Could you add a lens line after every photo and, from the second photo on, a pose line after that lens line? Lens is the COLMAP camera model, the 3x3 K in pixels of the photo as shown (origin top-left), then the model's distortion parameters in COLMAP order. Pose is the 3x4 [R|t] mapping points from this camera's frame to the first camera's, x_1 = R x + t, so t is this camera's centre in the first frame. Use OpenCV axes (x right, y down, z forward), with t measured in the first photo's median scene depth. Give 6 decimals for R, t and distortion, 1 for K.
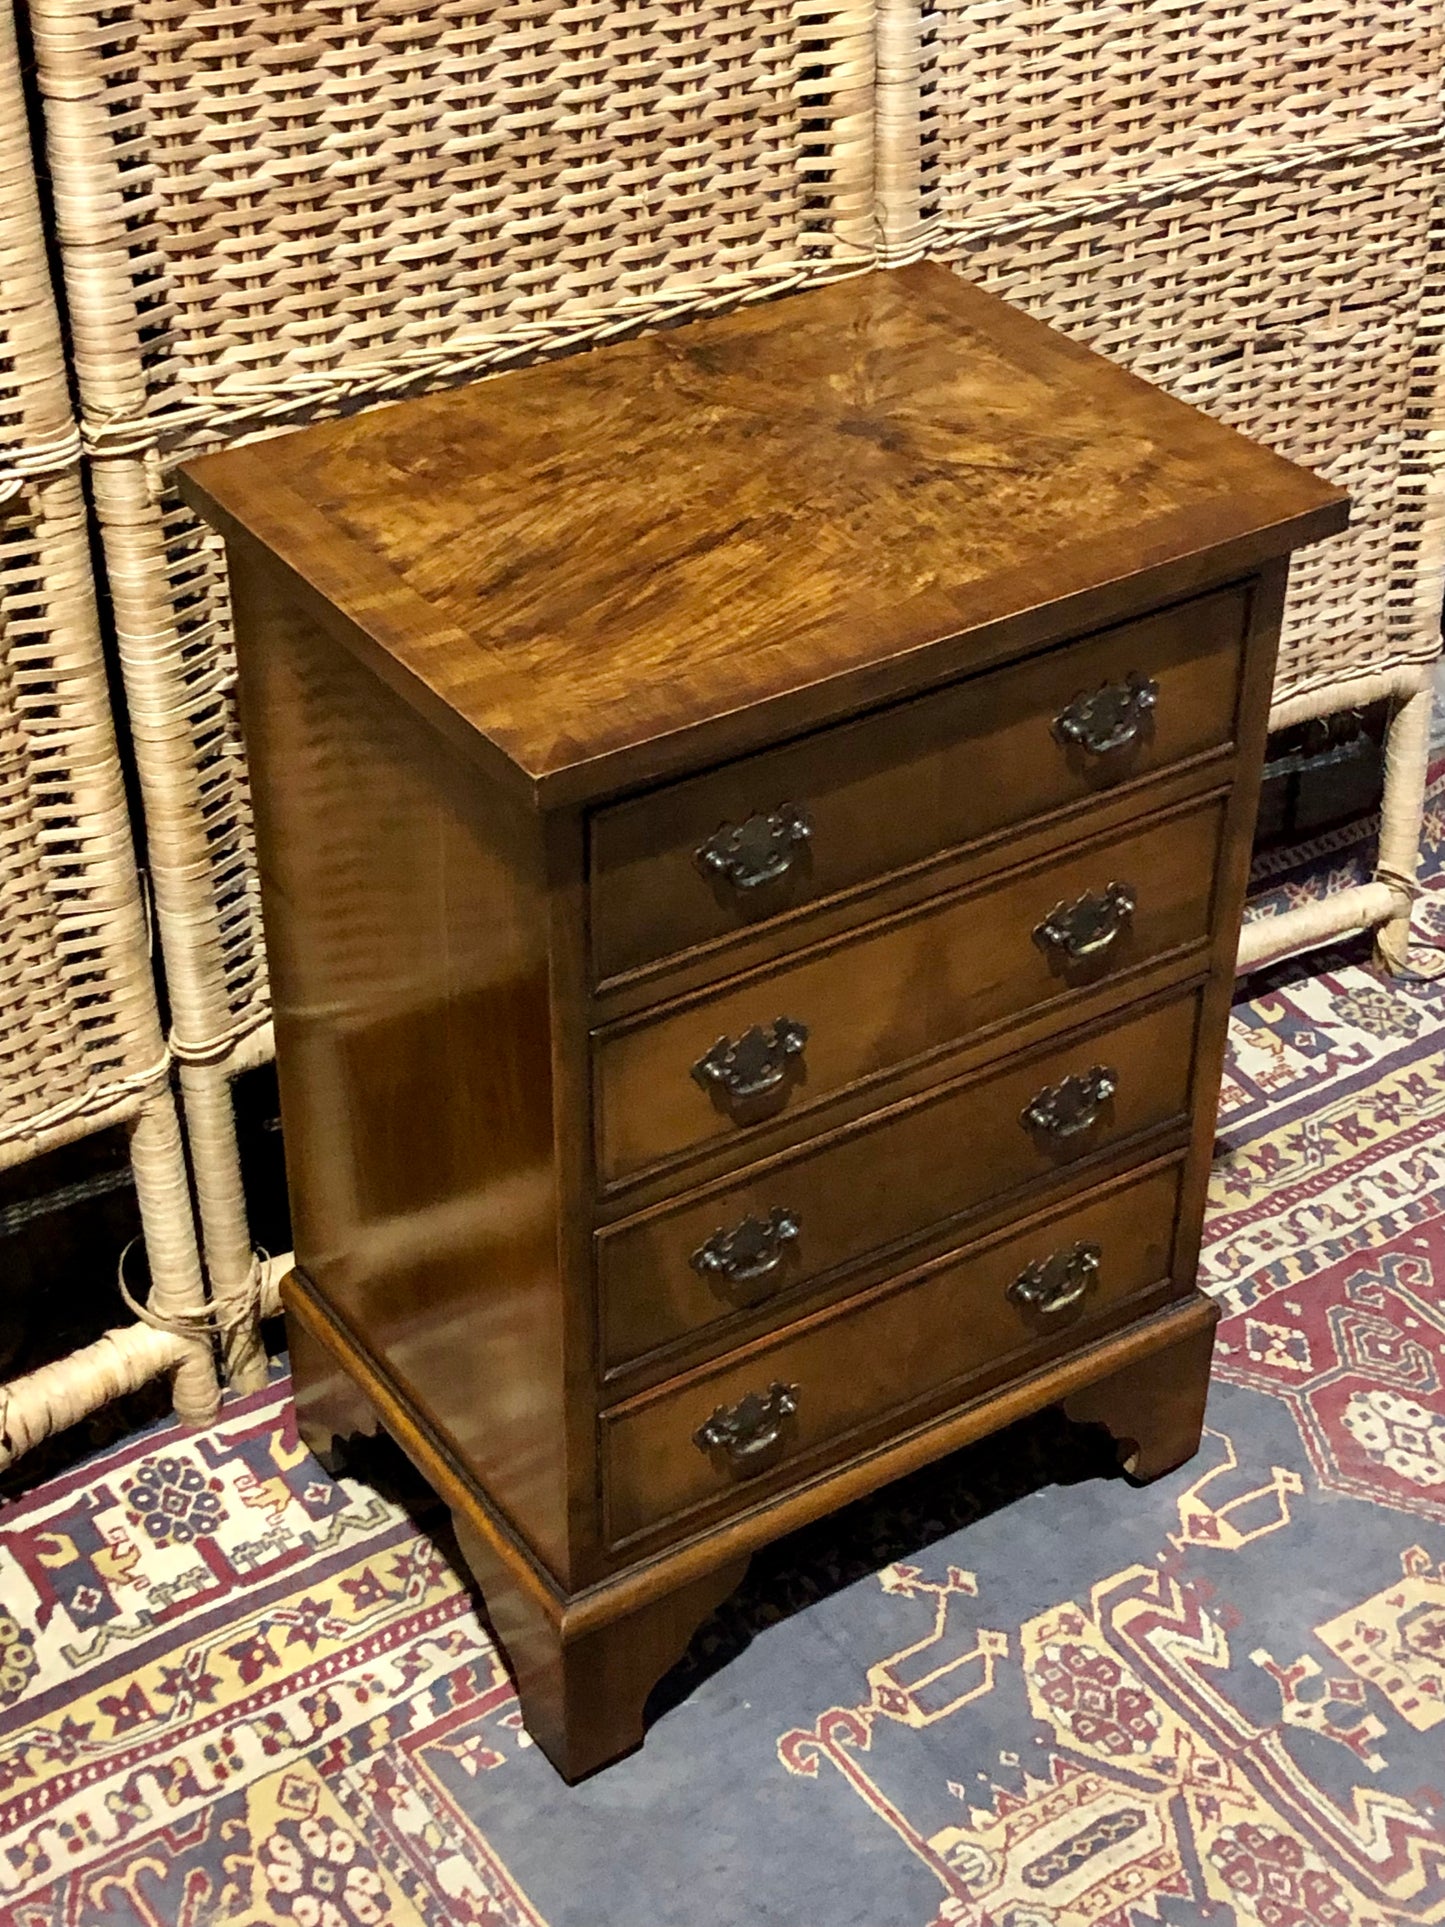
lens RADIAL K [[3187.0, 0, 768.7], [0, 3187.0, 939.7], [0, 0, 1]] dist [0.088517, 0.000000]
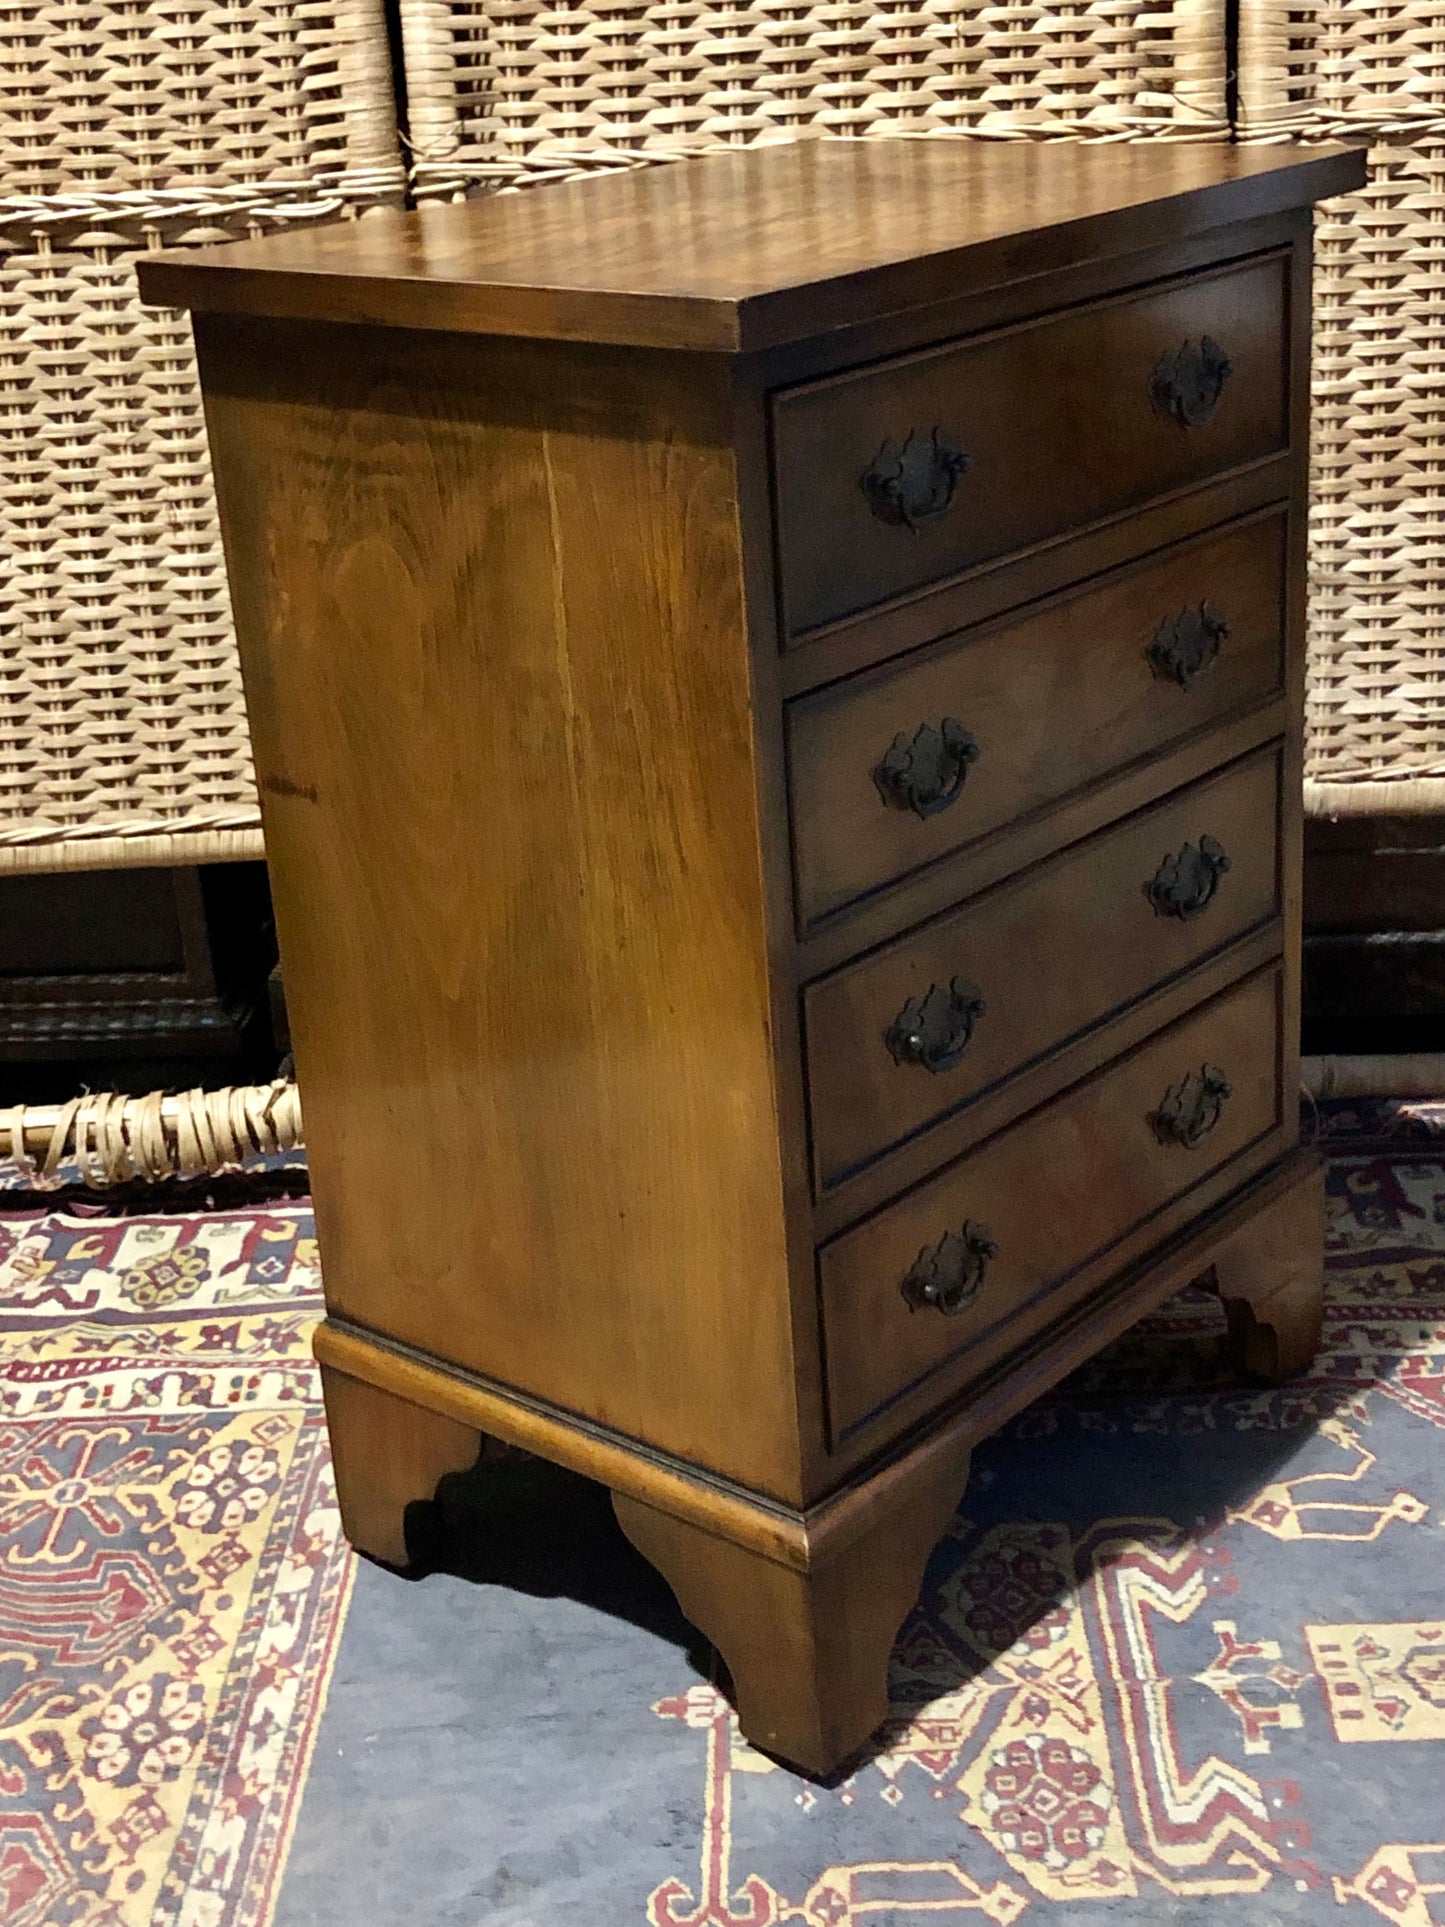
lens RADIAL K [[2750.8, 0, 723.6], [0, 2750.8, 906.7], [0, 0, 1]] dist [0.035345, 0.000000]
pose [[0.805781, 0.141080, -0.575164, 0.453450], [-0.277311, 0.948037, -0.155960, 0.201683], [0.523274, 0.285169, 0.803034, 0.308388]]
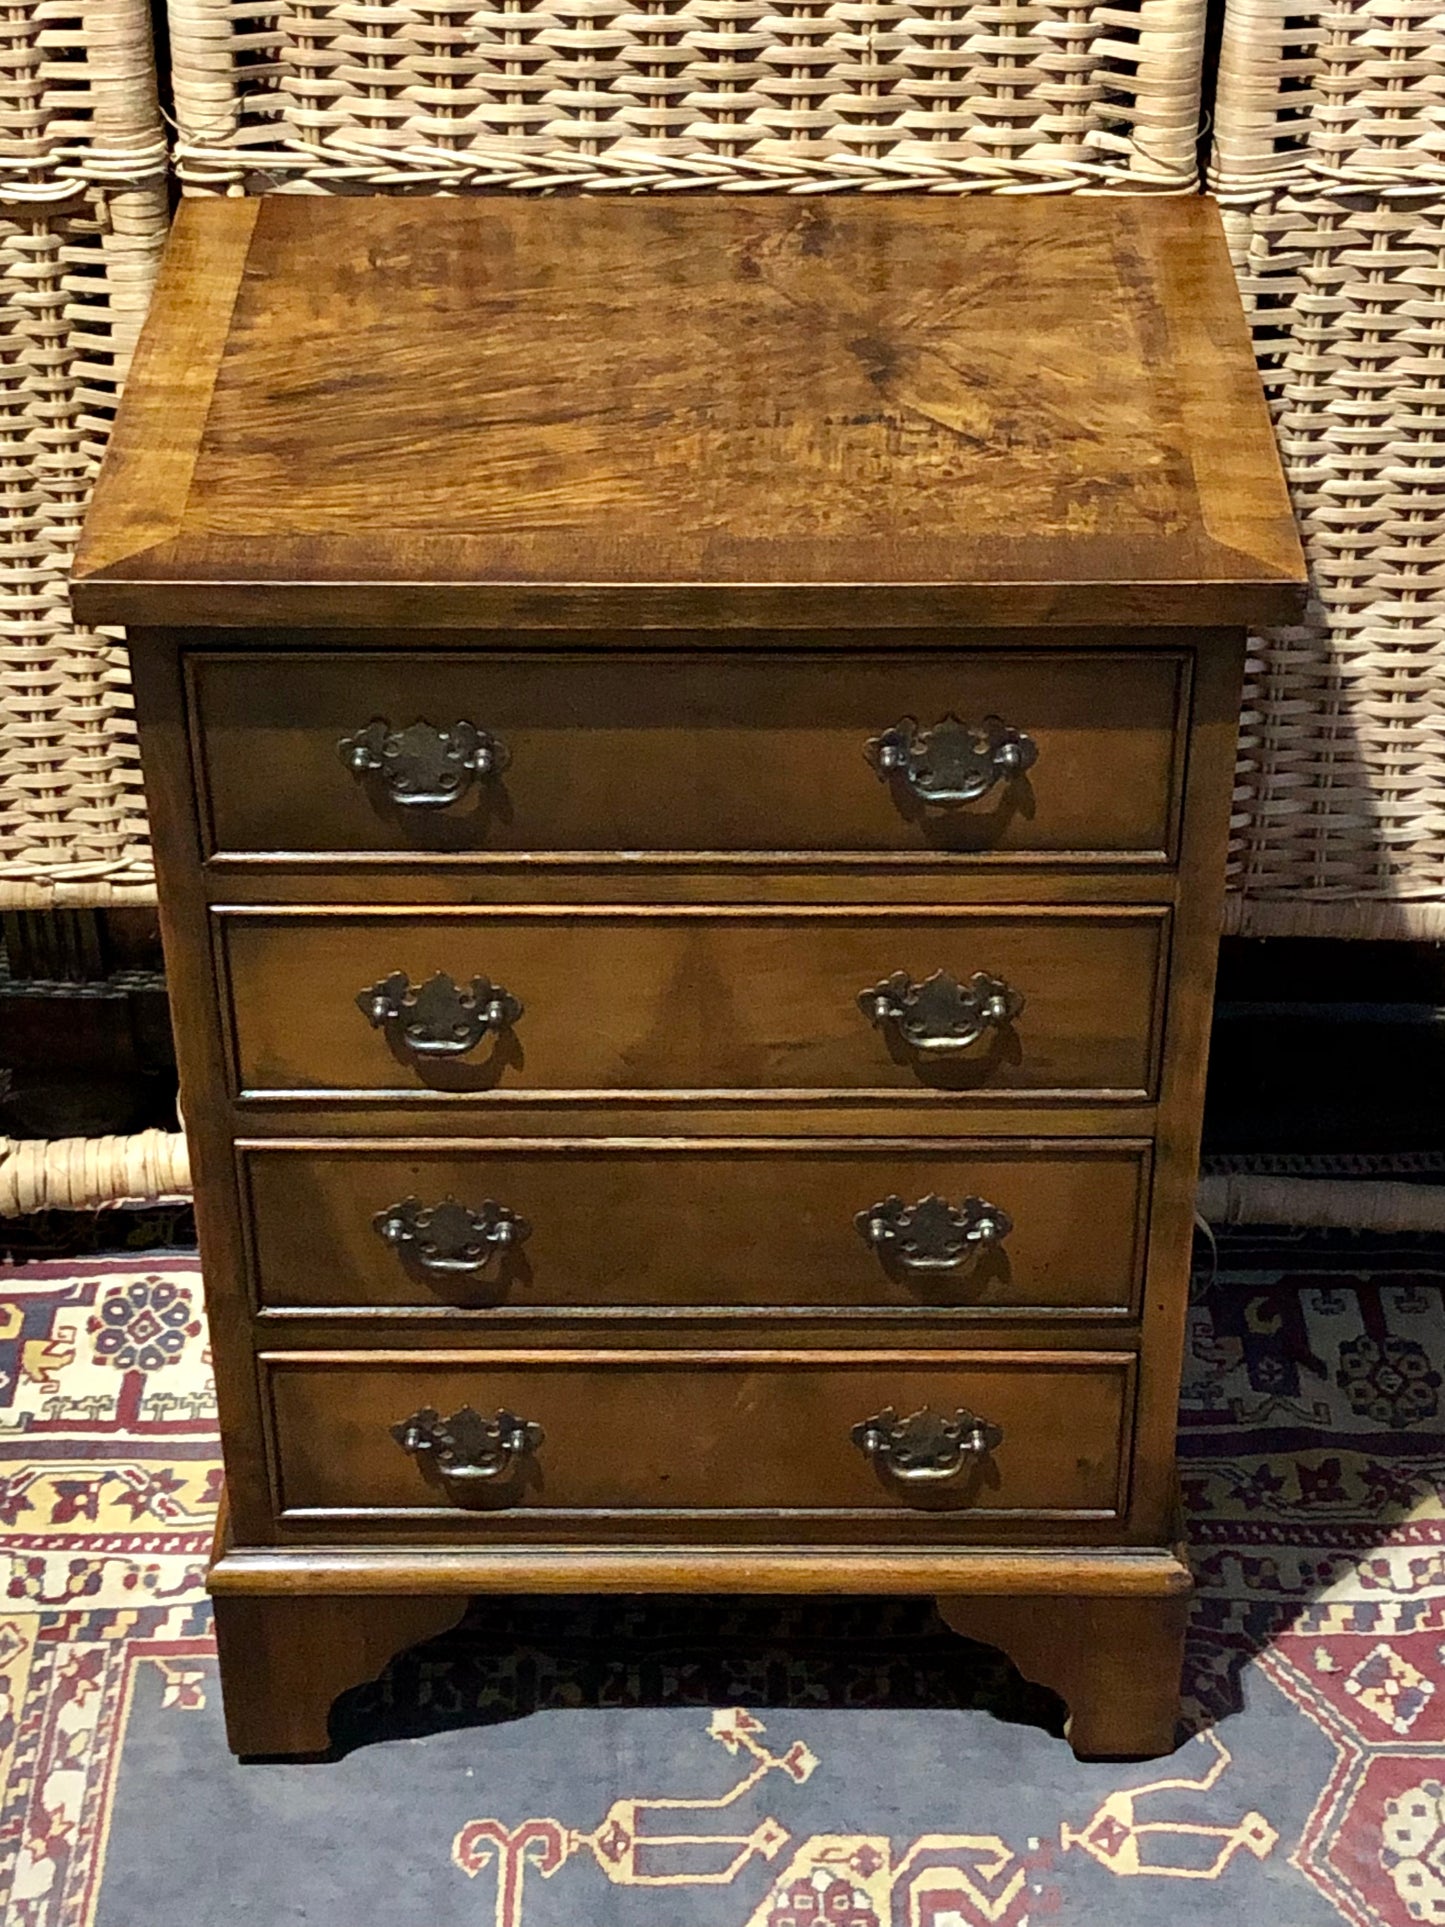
lens RADIAL K [[3794.3, 0, 731.5], [0, 3794.3, 950.5], [0, 0, 1]] dist [0.099586, 0.000000]
pose [[0.822378, 0.318383, -0.471516, 0.469385], [-0.316928, 0.944626, 0.085083, -0.078834], [0.472495, 0.079466, 0.877743, 0.123308]]
